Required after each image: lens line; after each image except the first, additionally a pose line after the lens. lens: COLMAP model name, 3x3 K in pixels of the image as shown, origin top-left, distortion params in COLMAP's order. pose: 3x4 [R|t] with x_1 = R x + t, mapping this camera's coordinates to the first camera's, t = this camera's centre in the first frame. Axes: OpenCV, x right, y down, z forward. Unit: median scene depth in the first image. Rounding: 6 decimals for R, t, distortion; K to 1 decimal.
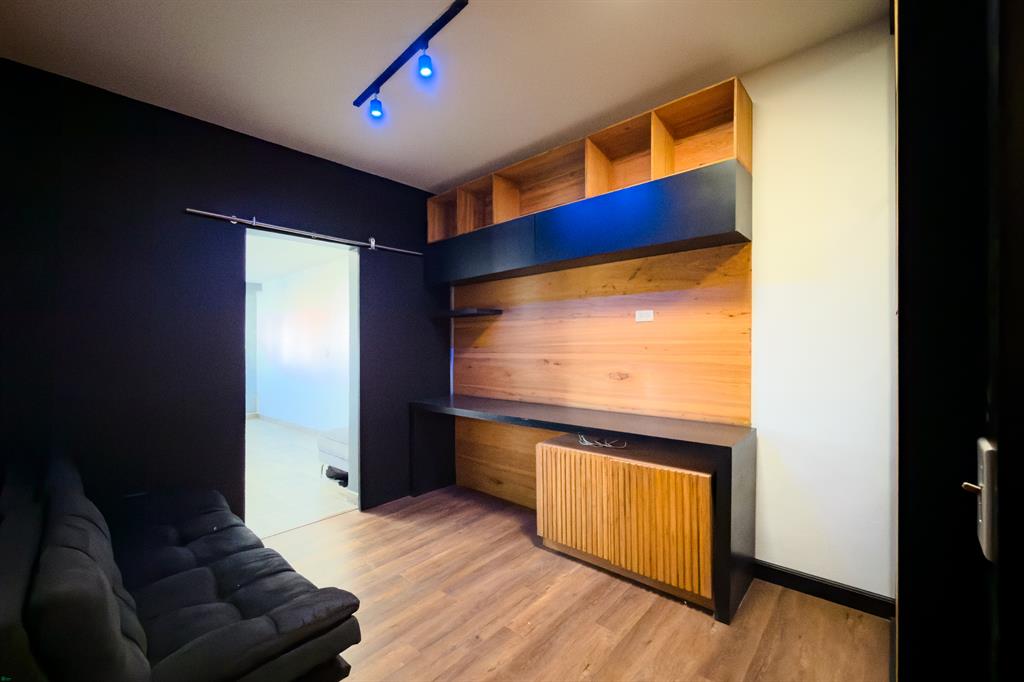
lens RADIAL K [[417.6, 0, 508.8], [0, 417.6, 352.6], [0, 0, 1]] dist [-0.000480, -0.000100]
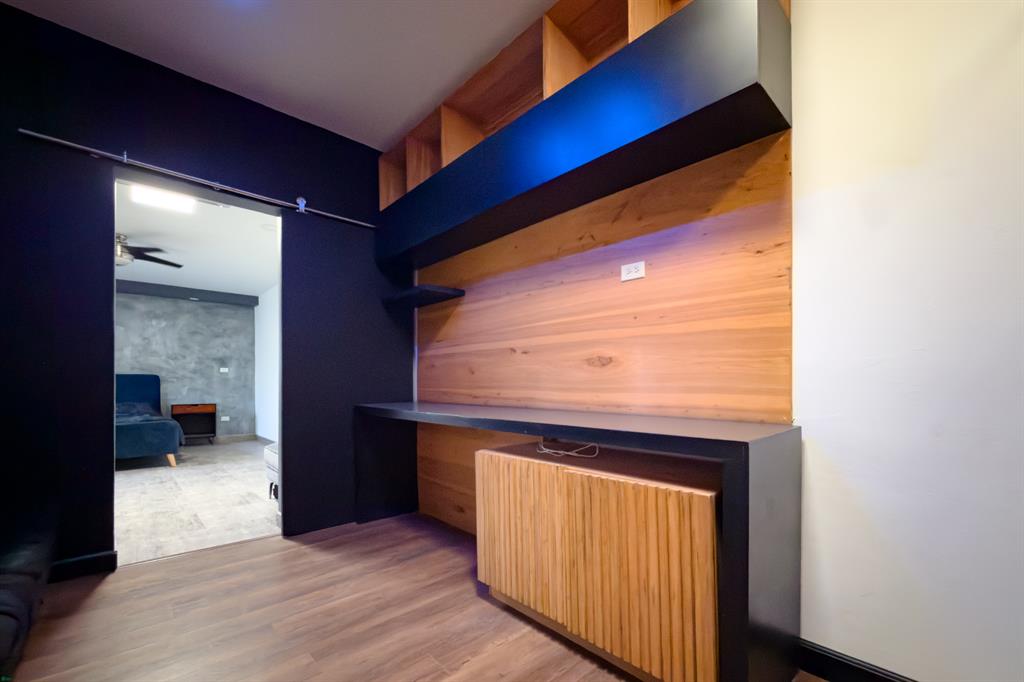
lens RADIAL K [[421.8, 0, 507.0], [0, 421.8, 381.7], [0, 0, 1]] dist [-0.000652, -0.000003]
pose [[0.994589, 0.009864, -0.103414, 0.189975], [-0.012391, 0.999640, -0.023816, 0.115273], [0.103142, 0.024969, 0.994353, 0.281656]]
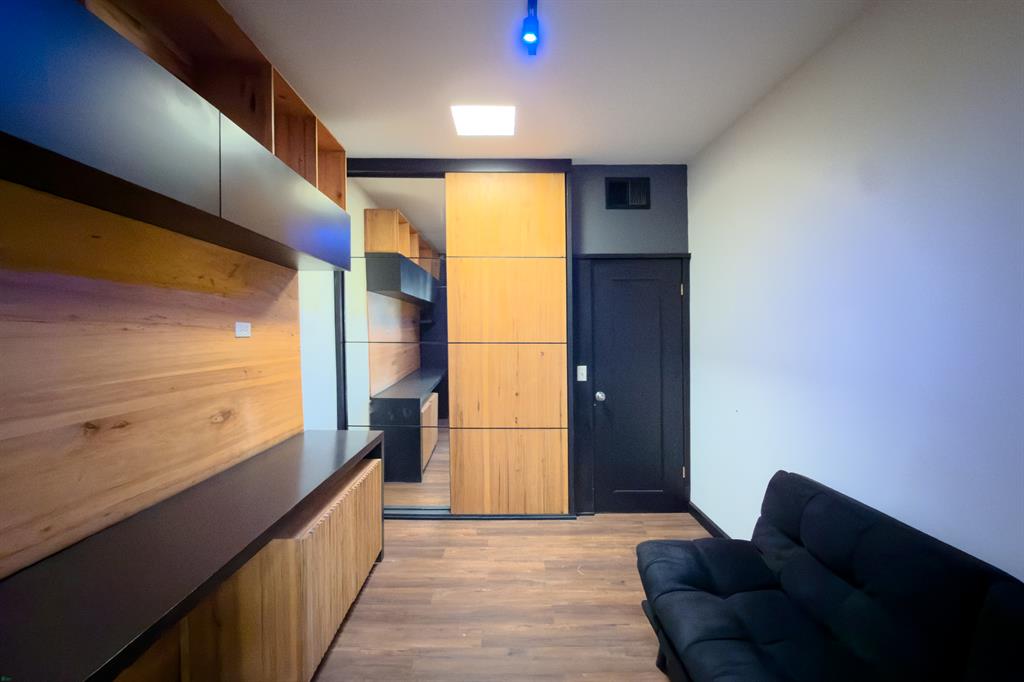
lens RADIAL K [[417.6, 0, 508.8], [0, 417.6, 352.6], [0, 0, 1]] dist [-0.000480, -0.000100]
pose [[-0.679909, -0.015142, 0.733140, -0.566027], [0.032603, 0.998174, 0.050851, -0.068511], [-0.732571, 0.058477, -0.678174, 1.159886]]
